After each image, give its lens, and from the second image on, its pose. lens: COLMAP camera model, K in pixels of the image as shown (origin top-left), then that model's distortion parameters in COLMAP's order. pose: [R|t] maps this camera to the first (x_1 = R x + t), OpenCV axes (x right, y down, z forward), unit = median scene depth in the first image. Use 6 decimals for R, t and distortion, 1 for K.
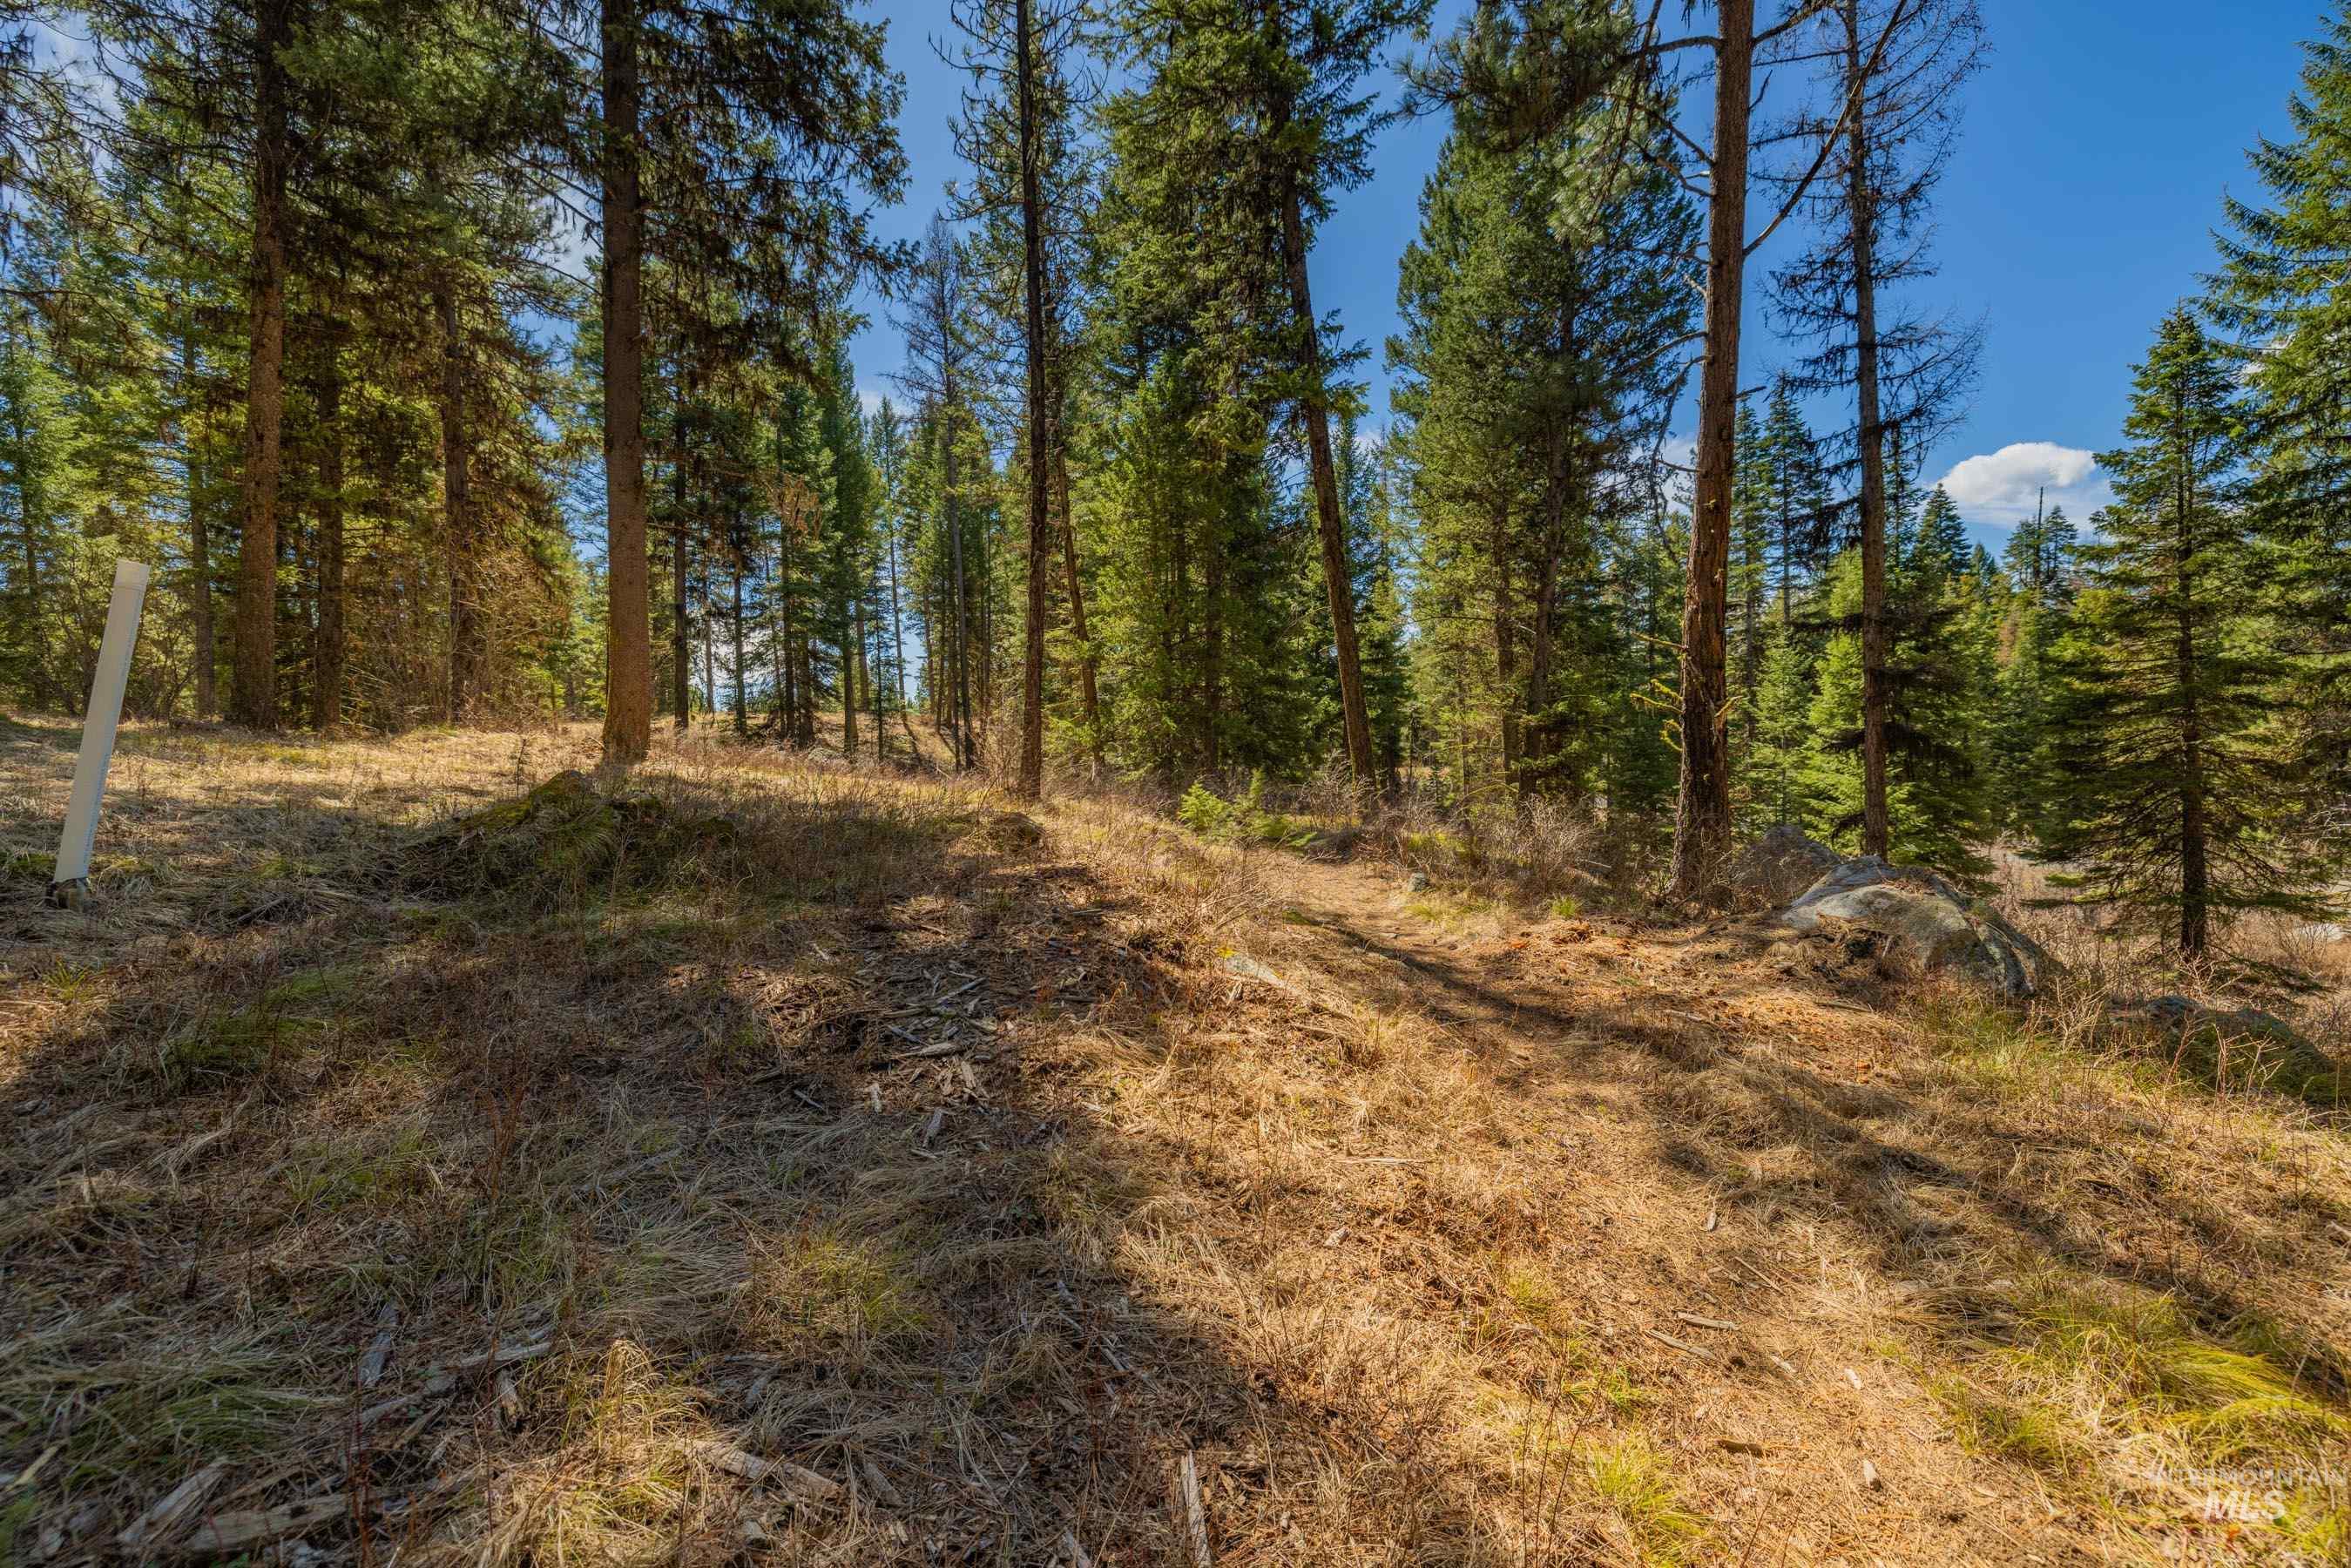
lens RADIAL K [[981.2, 0, 1166.3], [0, 981.2, 785.2], [0, 0, 1]] dist [-0.000427, 0.000195]
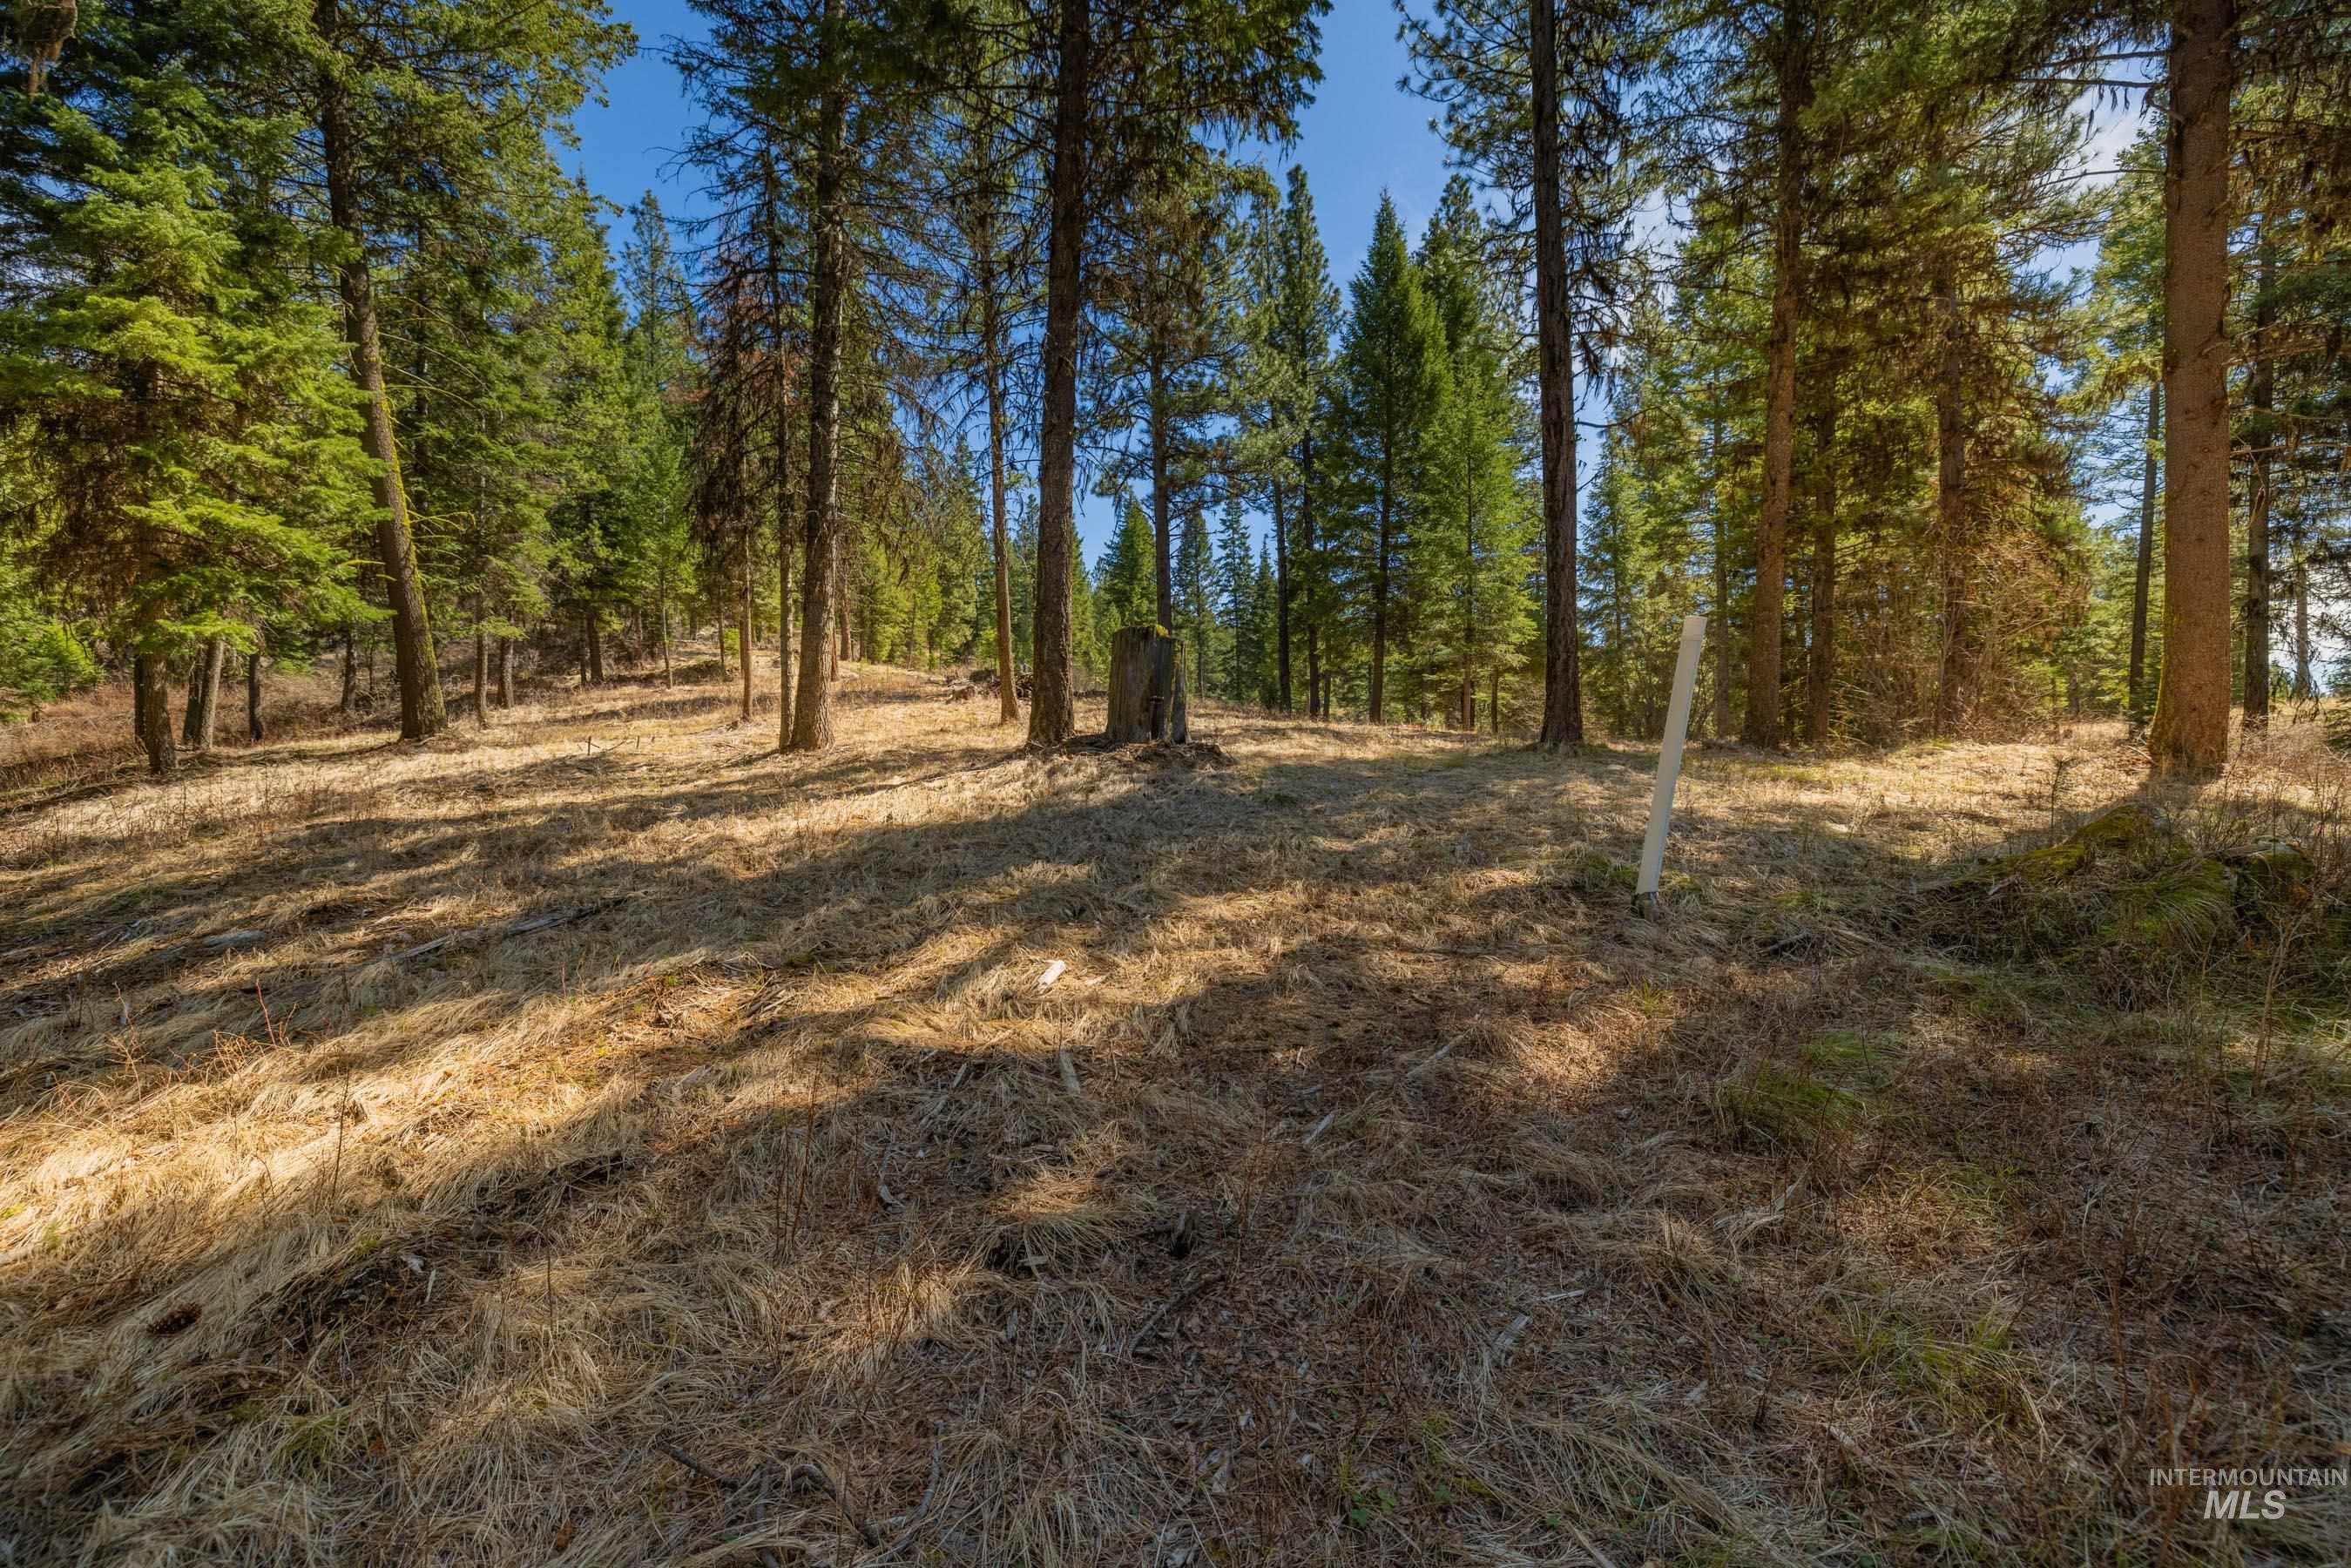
lens RADIAL K [[981.2, 0, 1166.3], [0, 981.2, 785.2], [0, 0, 1]] dist [-0.000427, 0.000195]
pose [[0.282664, 0.016283, -0.959081, -0.037956], [-0.019453, 0.999748, 0.011240, -0.009321], [0.959022, 0.015480, 0.282909, 0.027377]]
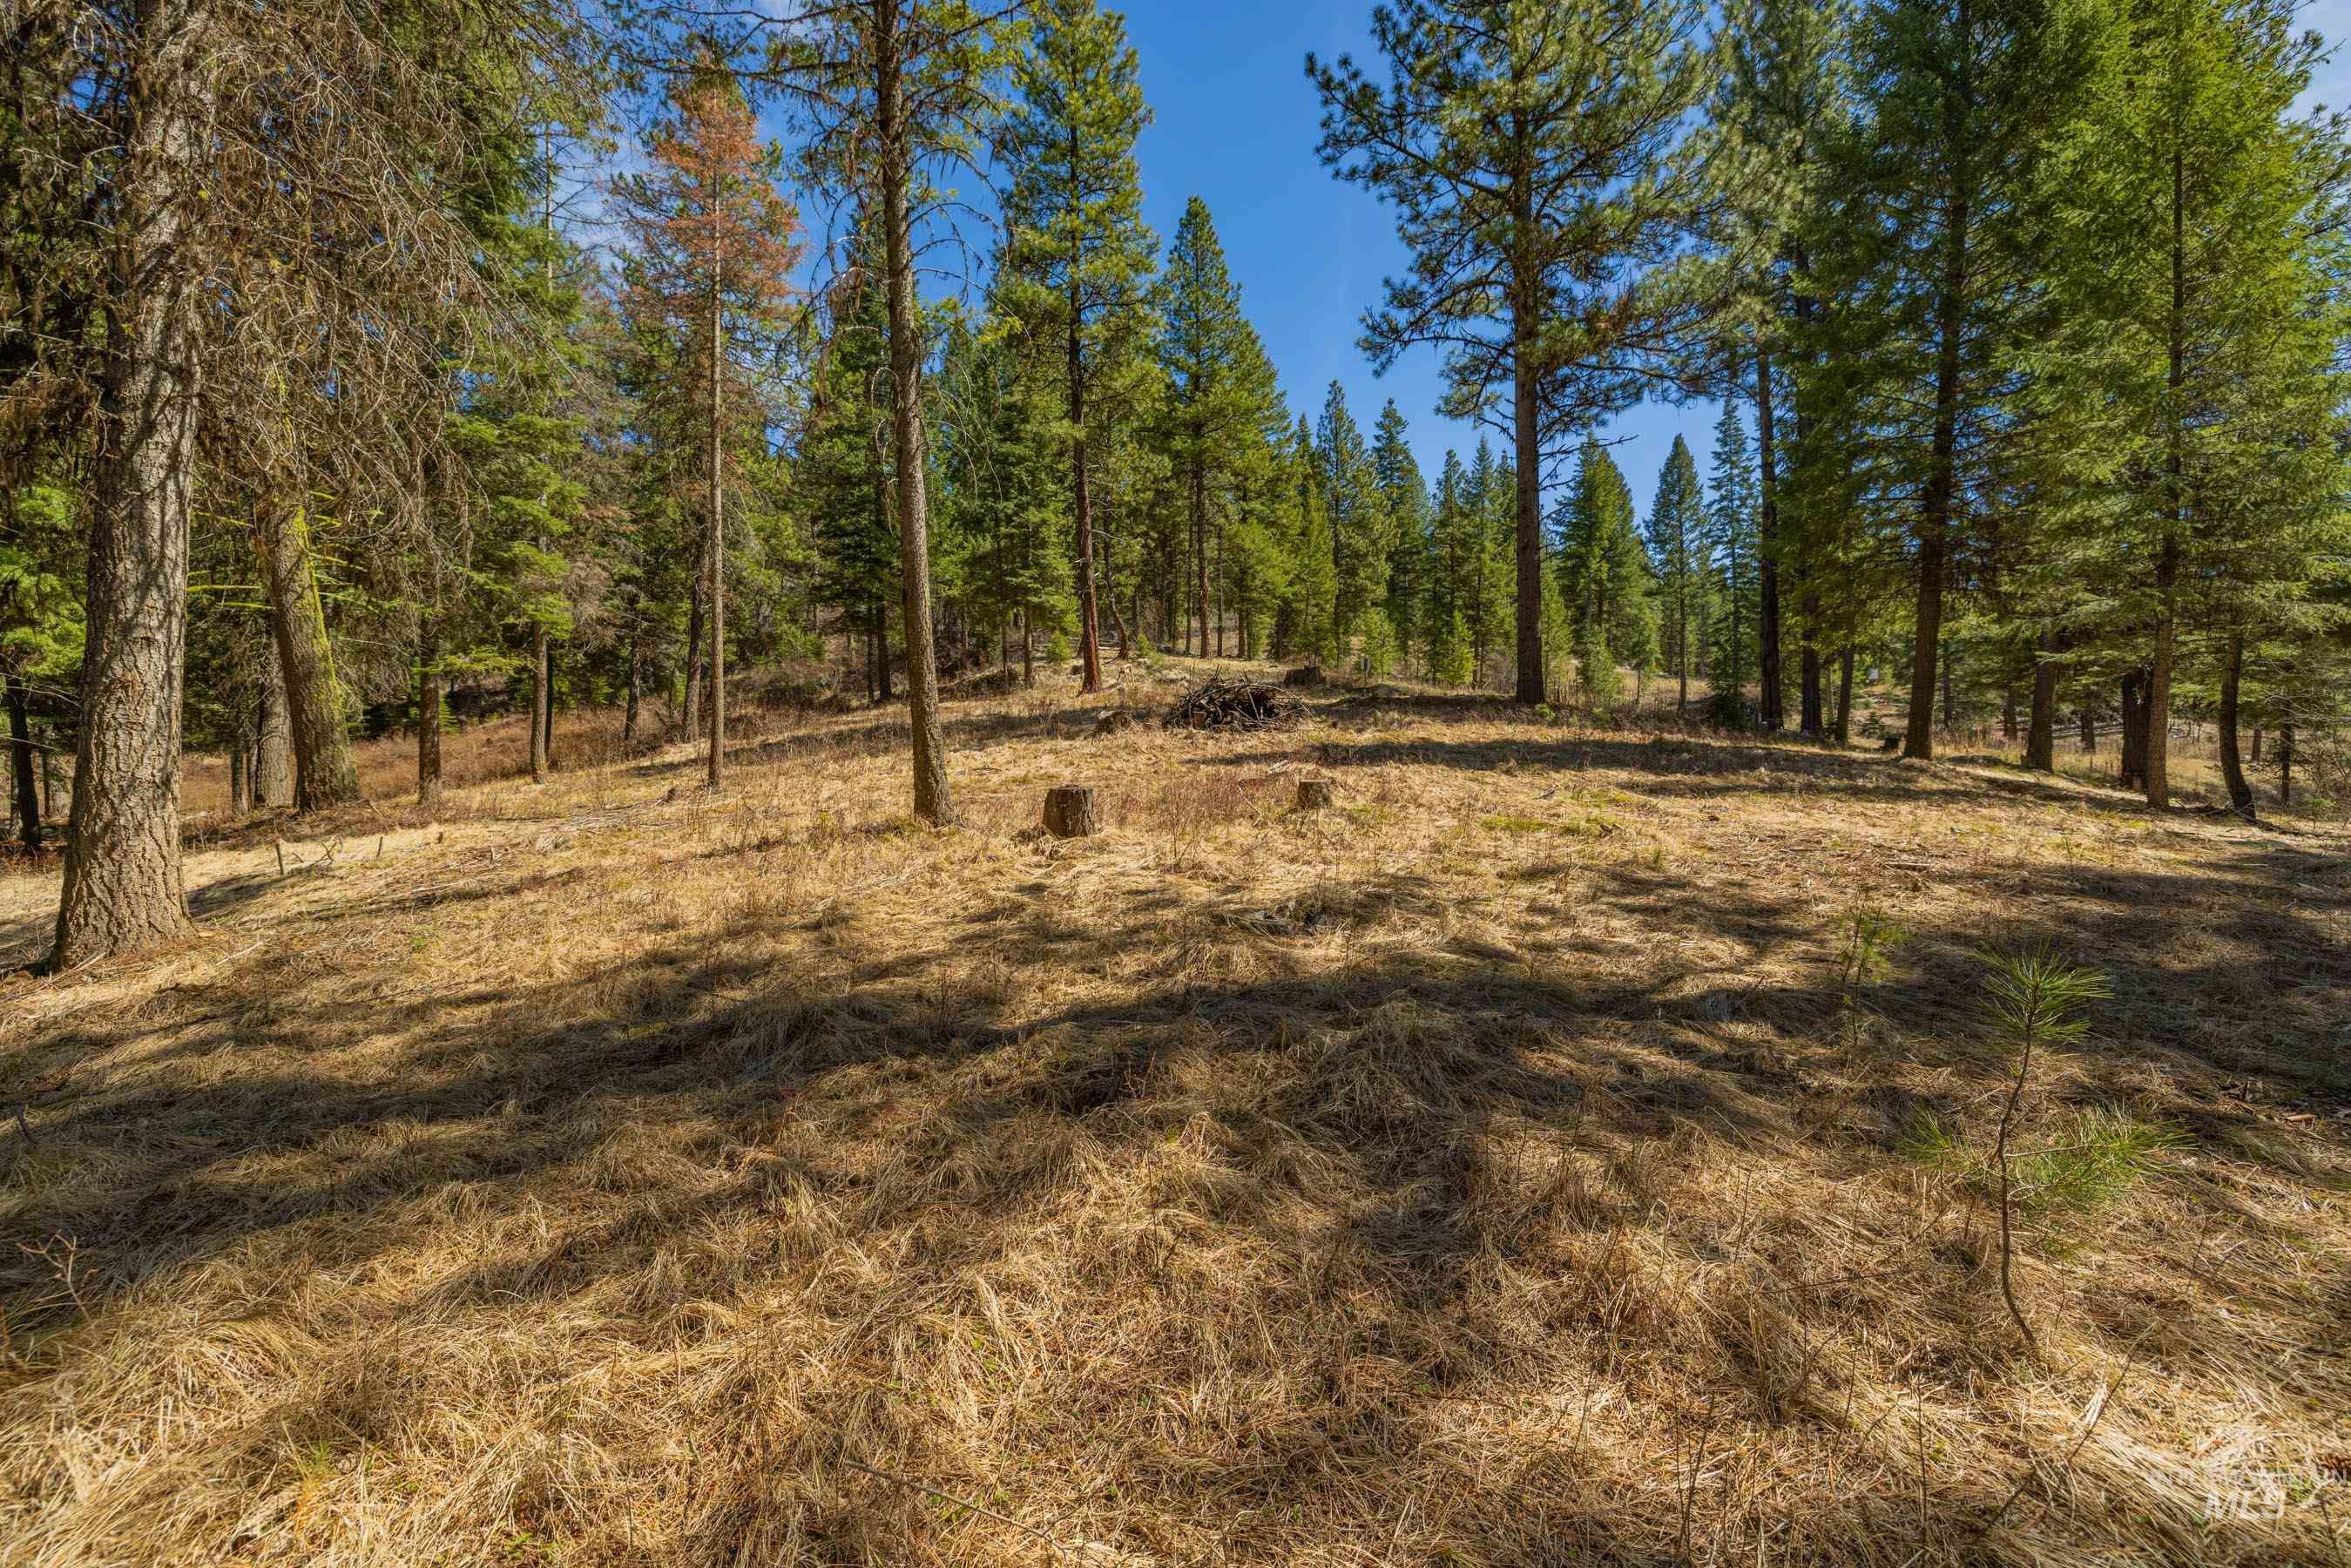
lens RADIAL K [[981.2, 0, 1166.3], [0, 981.2, 785.2], [0, 0, 1]] dist [-0.000427, 0.000195]
pose [[-0.182542, 0.032251, -0.982669, -0.128170], [-0.020962, 0.999107, 0.036685, -0.023396], [0.982975, 0.027295, -0.181703, 0.081843]]
